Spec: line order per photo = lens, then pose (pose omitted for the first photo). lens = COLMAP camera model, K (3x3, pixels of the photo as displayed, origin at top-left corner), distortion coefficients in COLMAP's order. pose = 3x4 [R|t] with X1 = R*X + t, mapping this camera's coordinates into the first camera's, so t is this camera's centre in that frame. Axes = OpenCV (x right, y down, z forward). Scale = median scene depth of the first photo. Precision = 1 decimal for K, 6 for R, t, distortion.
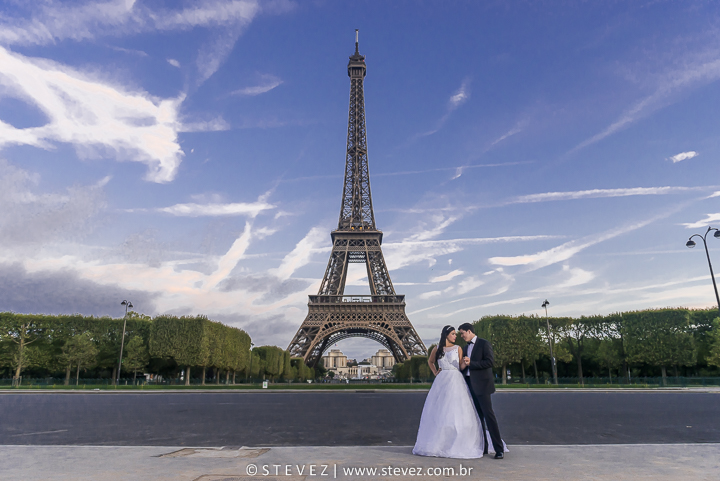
lens RADIAL K [[505.8, 0, 360.0], [0, 505.8, 240.5], [0, 0, 1]] dist [0.006215, 0.000735]
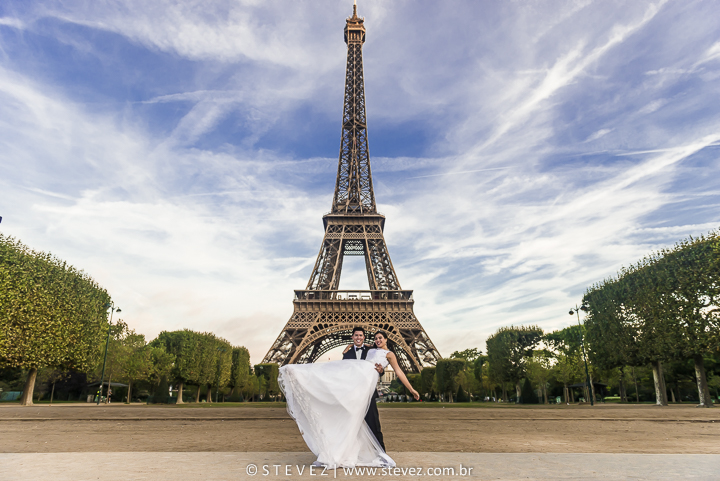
lens RADIAL K [[501.1, 0, 359.6], [0, 501.1, 237.6], [0, 0, 1]] dist [0.006638, 0.000365]
pose [[0.999949, 0.005279, 0.008609, -0.004145], [-0.004949, 0.999268, -0.037938, 0.051101], [-0.008803, 0.037894, 0.999243, 0.184173]]
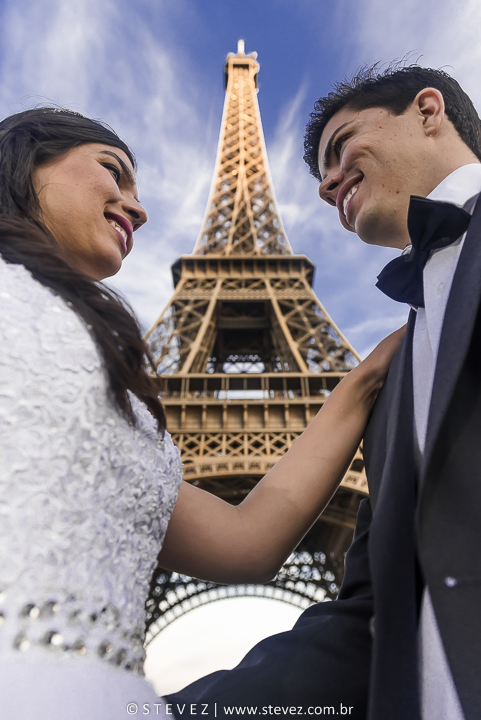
lens RADIAL K [[513.2, 0, 252.1], [0, 513.2, 375.8], [0, 0, 1]] dist [0.003447, 0.000022]
pose [[0.999787, -0.005508, 0.019906, -0.007895], [0.012140, 0.936446, -0.350602, 0.193536], [-0.016710, 0.350769, 0.936313, 0.701946]]
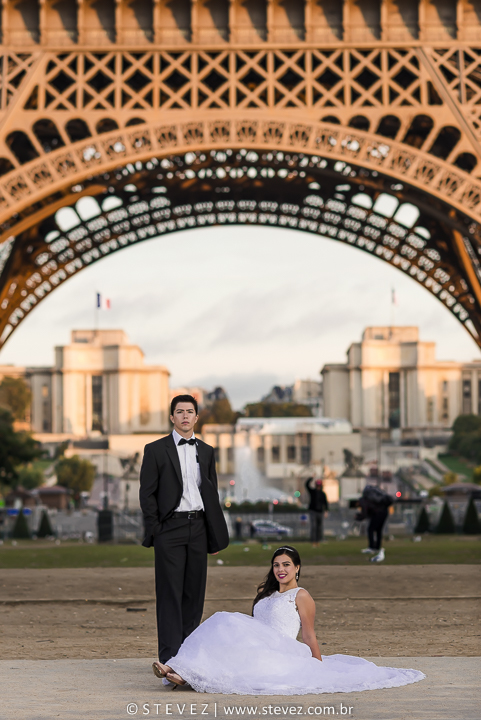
lens RADIAL K [[2994.2, 0, 240.5], [0, 2994.2, 360.0], [0, 0, 1]] dist [0.016673, -2.130991]
pose [[0.999960, -0.008691, -0.002029, -0.003287], [0.008924, 0.975903, 0.218023, 0.042308], [0.000085, -0.218032, 0.975942, 0.154633]]
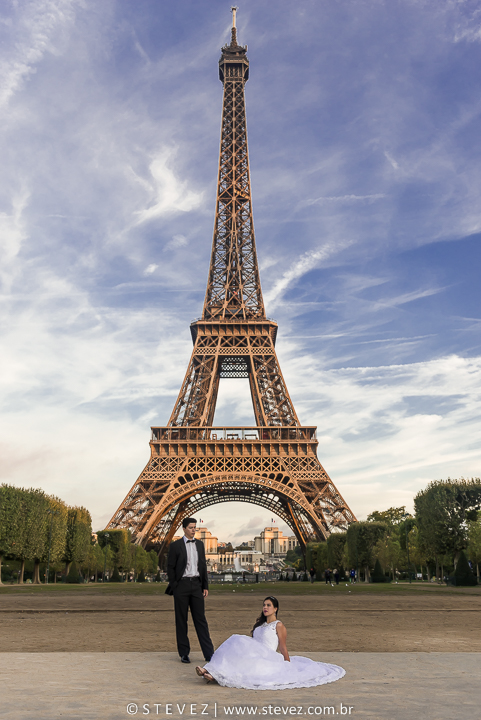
lens RADIAL K [[702.3, 0, 240.5], [0, 702.3, 360.0], [0, 0, 1]] dist [-0.010027, 0.003947]
pose [[0.999982, 0.001008, 0.005931, -0.003674], [-0.000853, 0.999660, -0.026044, 0.048995], [-0.005956, 0.026038, 0.999643, 0.178885]]
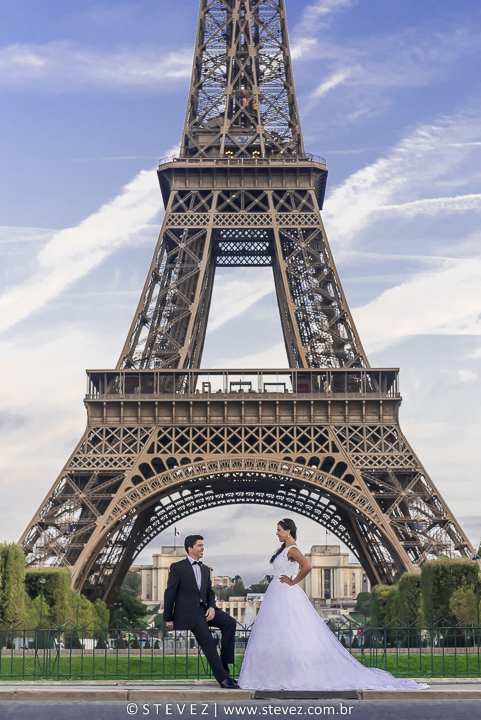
lens RADIAL K [[1588.6, 0, 258.2], [0, 1588.6, 338.7], [0, 0, 1]] dist [0.011925, -0.008557]
pose [[0.999991, -0.002760, 0.003371, -0.000500], [0.002476, 0.996667, 0.081536, 0.009622], [-0.003585, -0.081527, 0.996665, 0.033302]]
